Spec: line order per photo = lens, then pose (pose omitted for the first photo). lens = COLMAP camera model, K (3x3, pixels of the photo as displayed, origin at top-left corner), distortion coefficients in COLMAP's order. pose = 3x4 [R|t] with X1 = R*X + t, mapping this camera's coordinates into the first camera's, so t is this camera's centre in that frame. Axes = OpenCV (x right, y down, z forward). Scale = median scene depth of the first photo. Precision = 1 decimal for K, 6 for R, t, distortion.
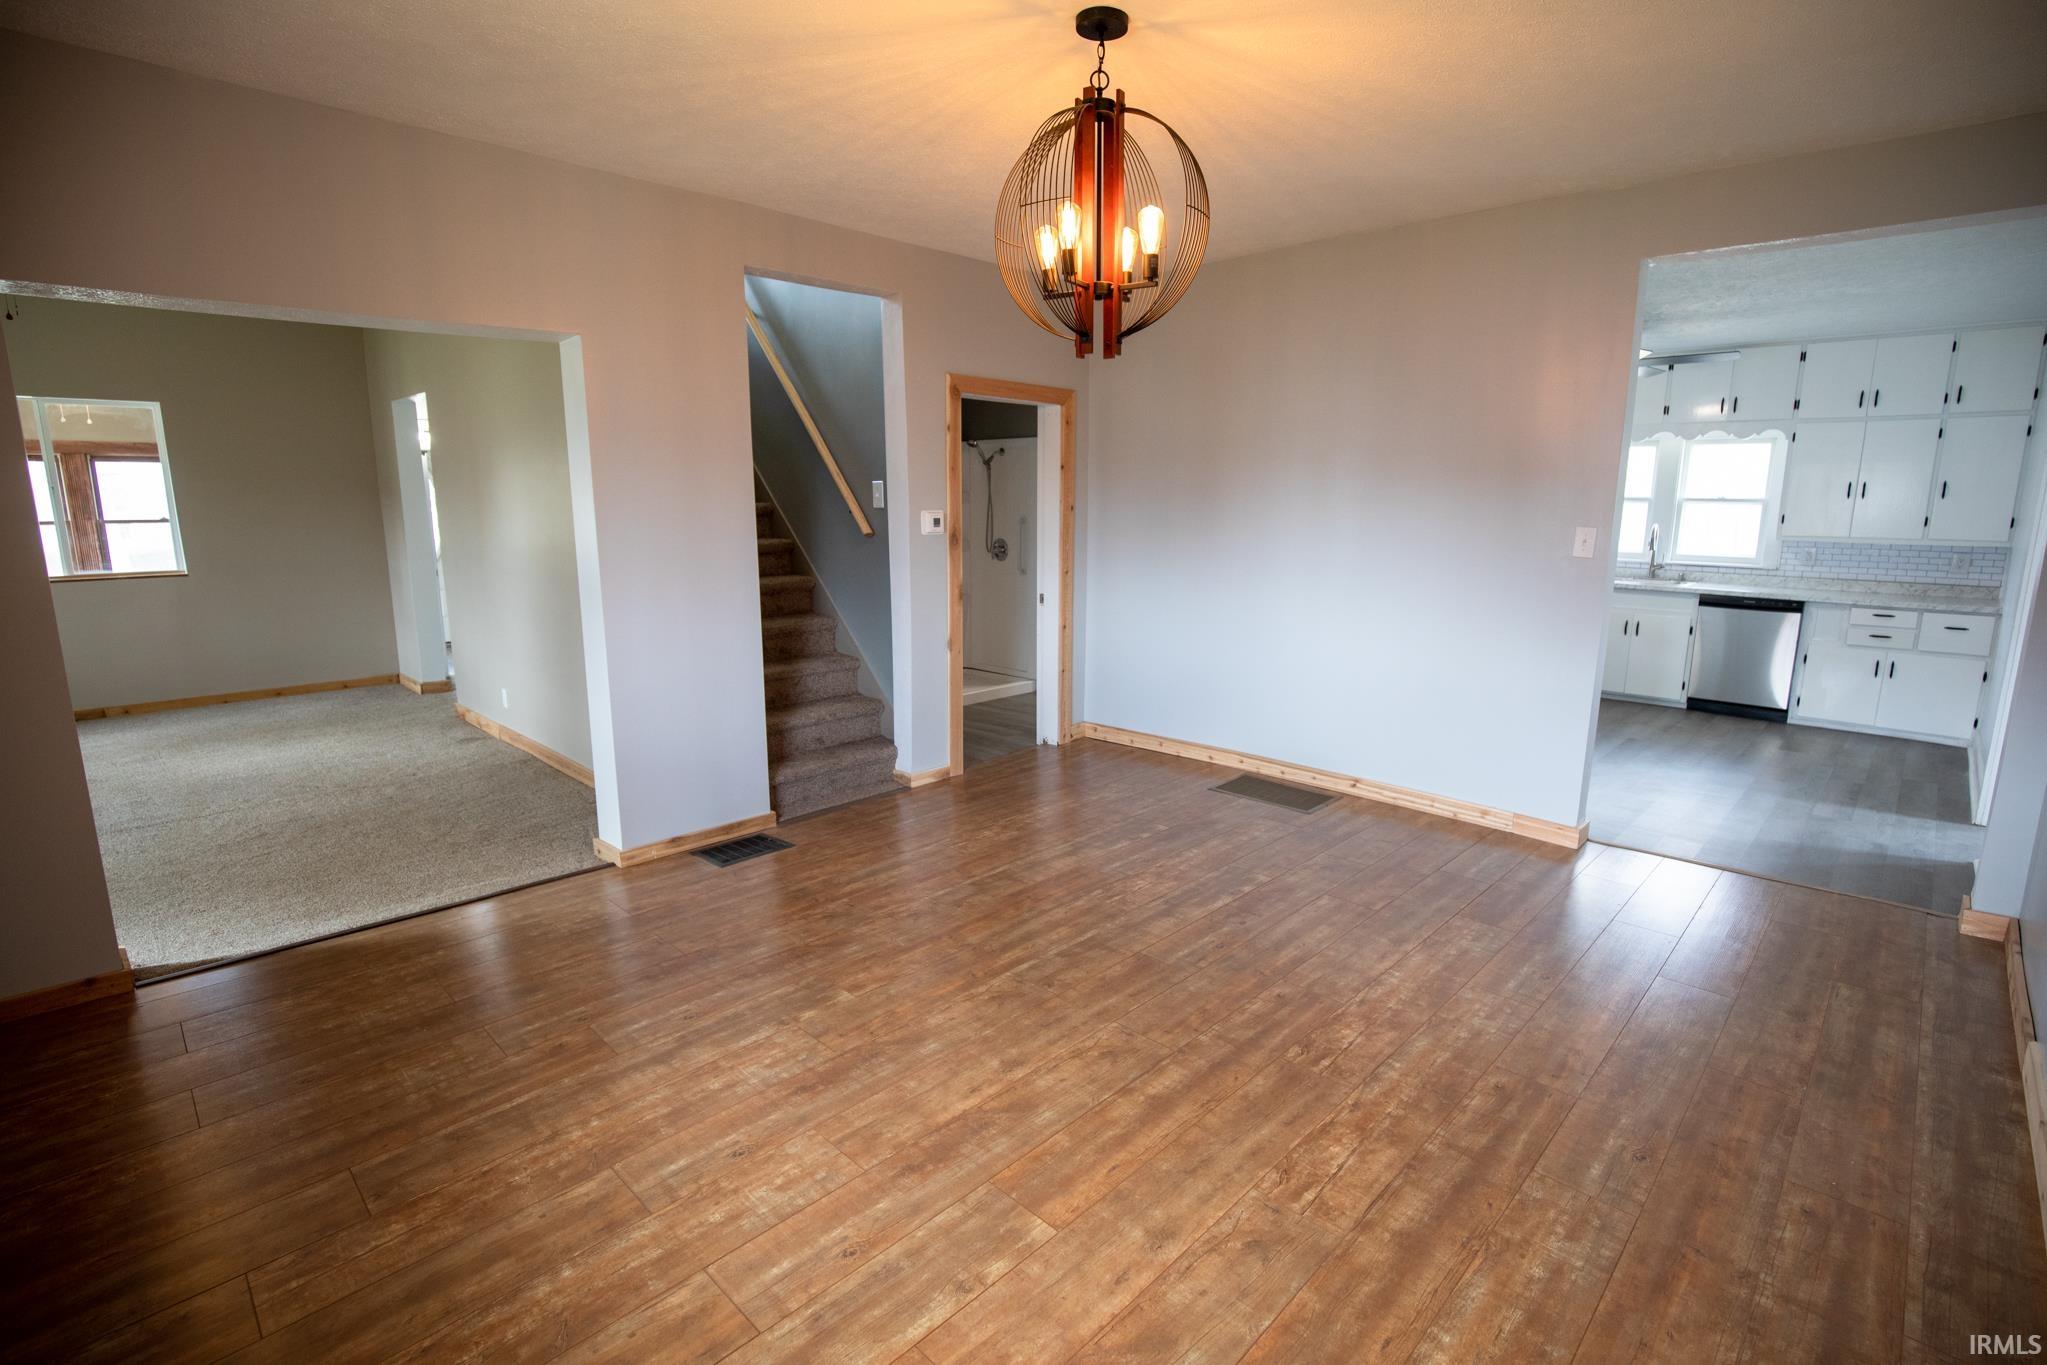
lens RADIAL K [[936.9, 0, 1031.8], [0, 936.9, 683.2], [0, 0, 1]] dist [-0.021804, 0.000309]
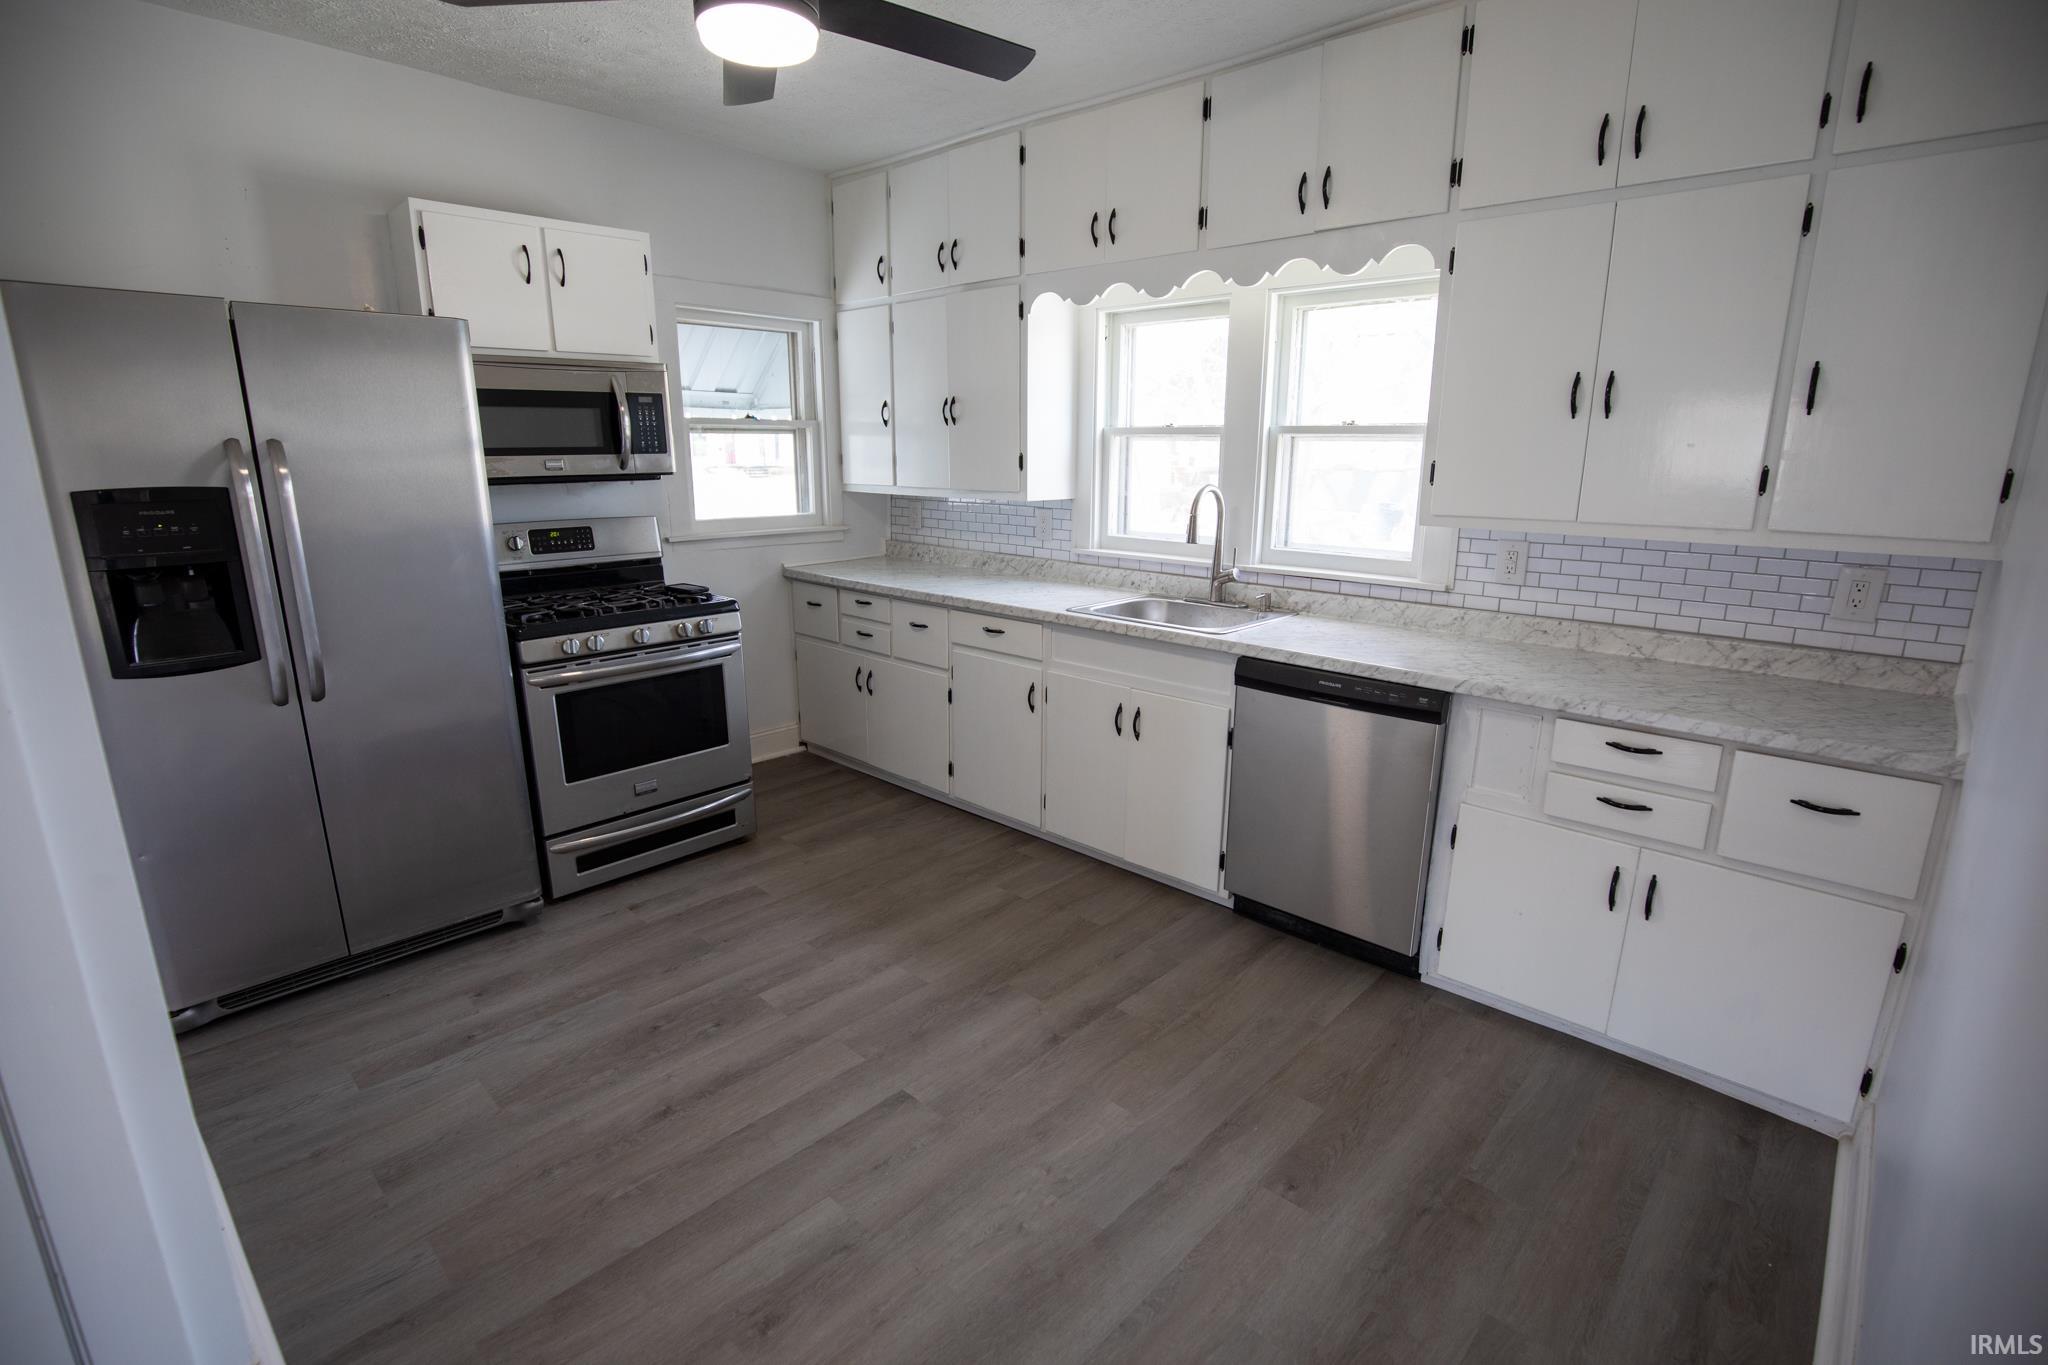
lens RADIAL K [[937.3, 0, 1018.1], [0, 937.3, 683.7], [0, 0, 1]] dist [-0.021804, 0.000309]
pose [[0.999831, -0.005381, 0.017575, 0.675781], [0.004460, 0.998635, 0.052043, -0.117092], [-0.017831, -0.051956, 0.998490, 0.640283]]
